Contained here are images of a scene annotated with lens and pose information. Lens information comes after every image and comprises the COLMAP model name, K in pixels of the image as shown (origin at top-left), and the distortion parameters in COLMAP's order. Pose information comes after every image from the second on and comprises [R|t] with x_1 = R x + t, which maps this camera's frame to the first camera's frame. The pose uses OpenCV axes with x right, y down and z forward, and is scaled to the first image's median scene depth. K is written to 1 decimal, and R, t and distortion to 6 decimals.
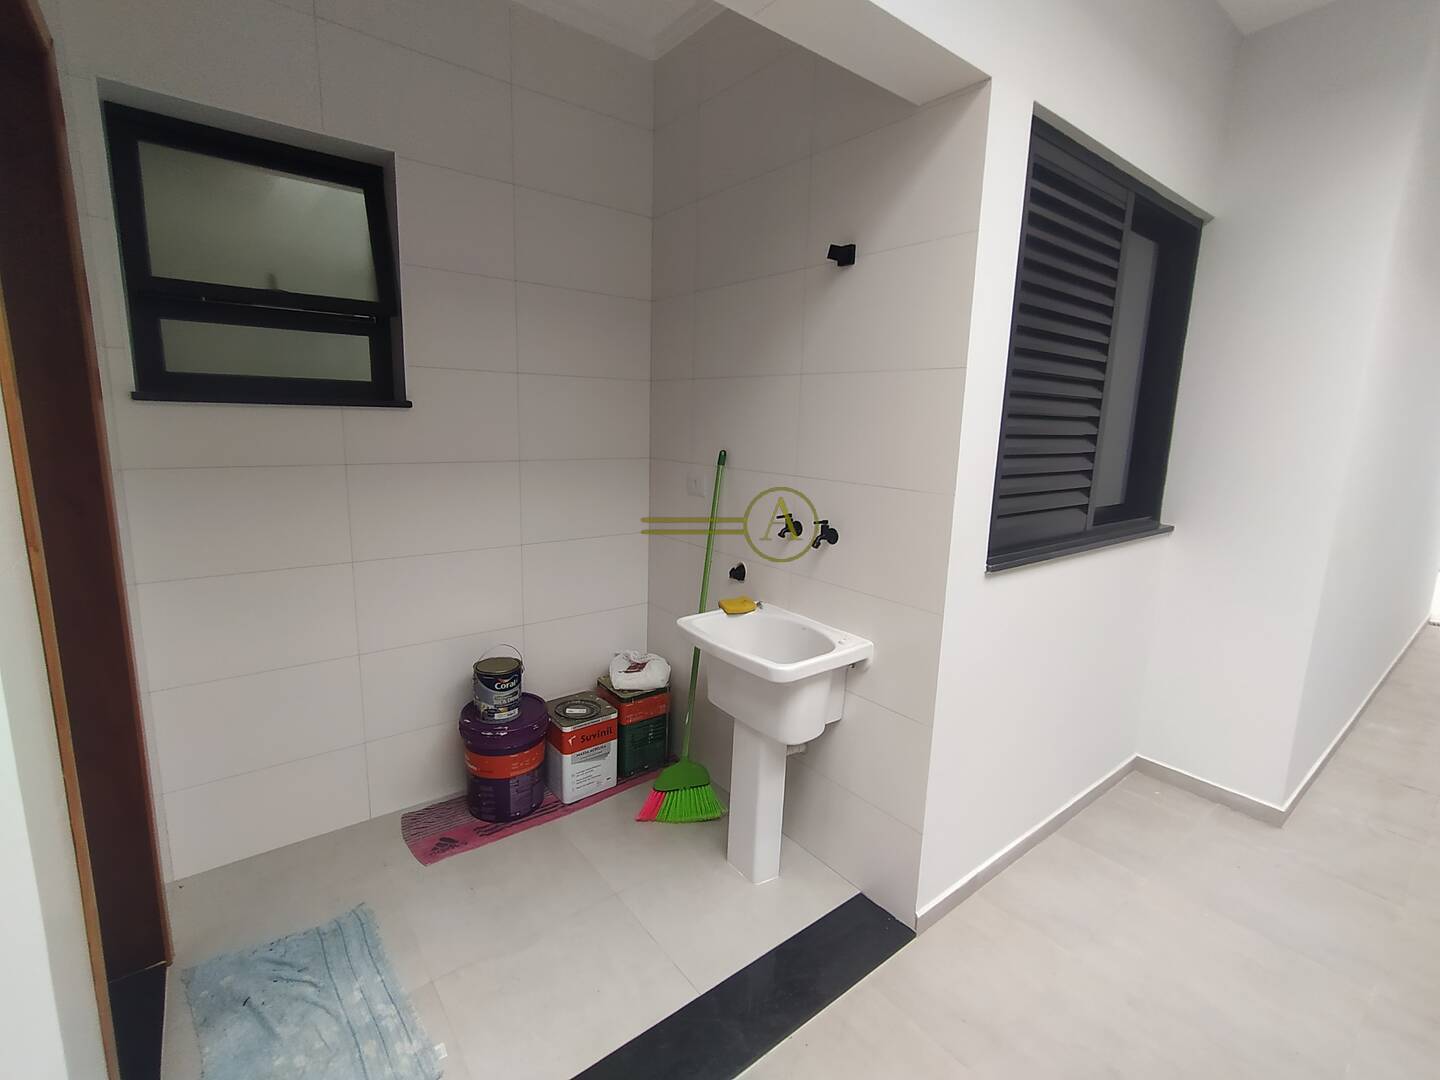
lens RADIAL K [[657.2, 0, 717.1], [0, 657.2, 536.5], [0, 0, 1]] dist [0.000325, 0.000123]
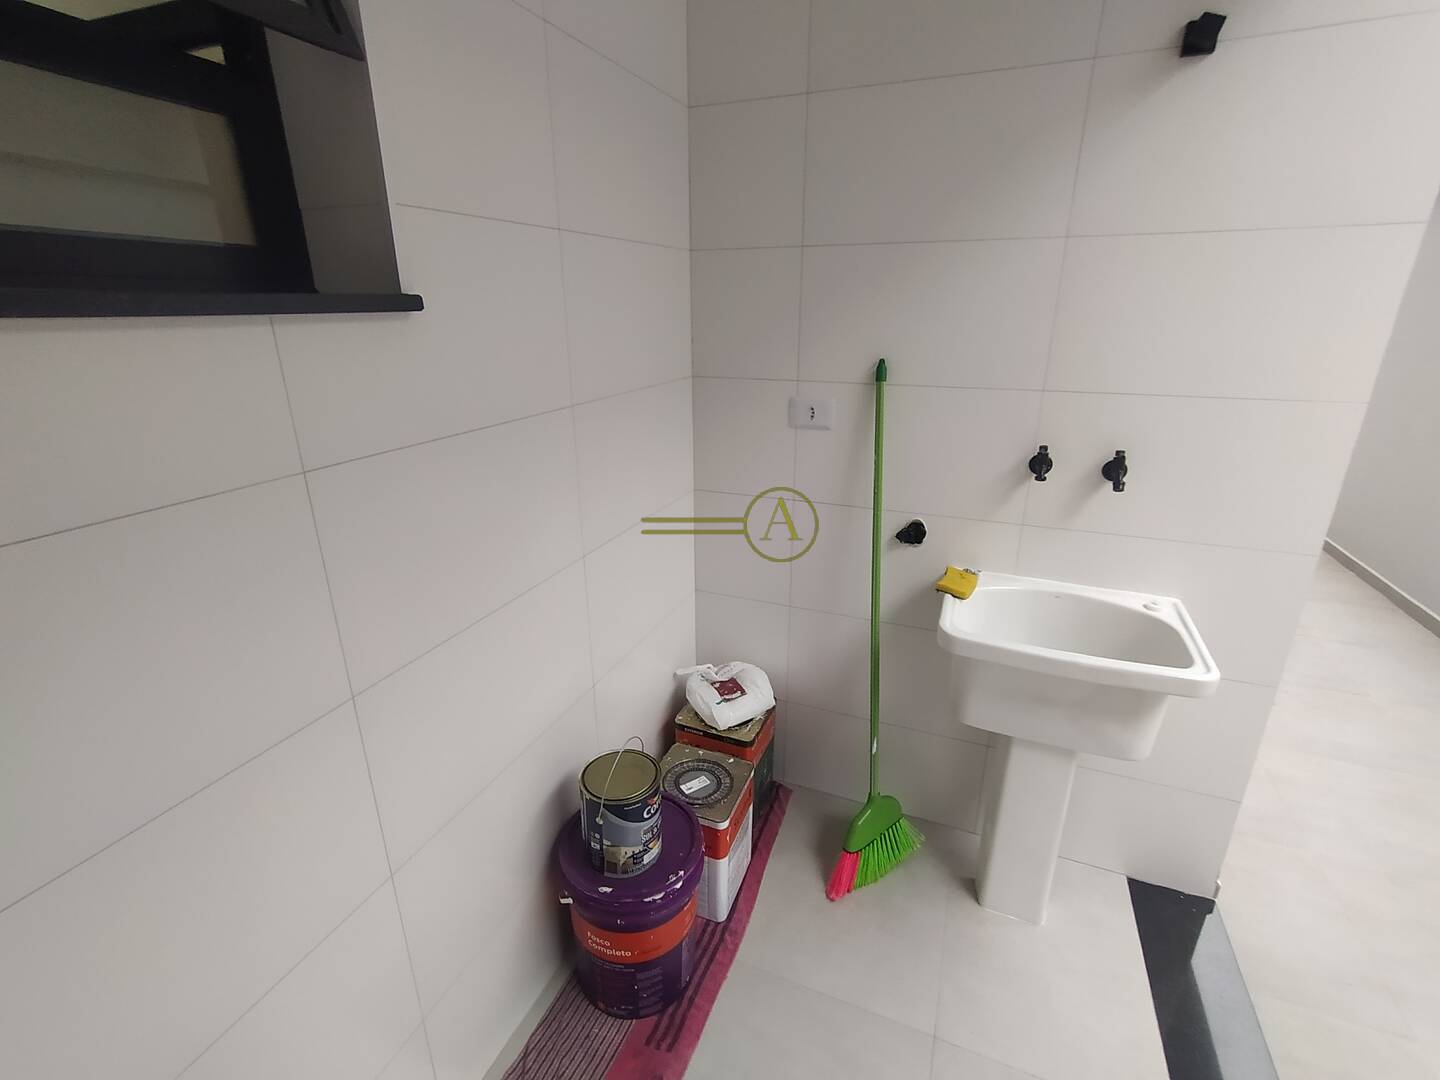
lens RADIAL K [[657.2, 0, 724.6], [0, 657.2, 539.7], [0, 0, 1]] dist [0.000325, 0.000123]
pose [[0.865194, -0.199892, 0.459871, -0.487417], [0.117957, 0.972505, 0.200797, -0.109091], [-0.487365, -0.119484, 0.864985, 0.498246]]
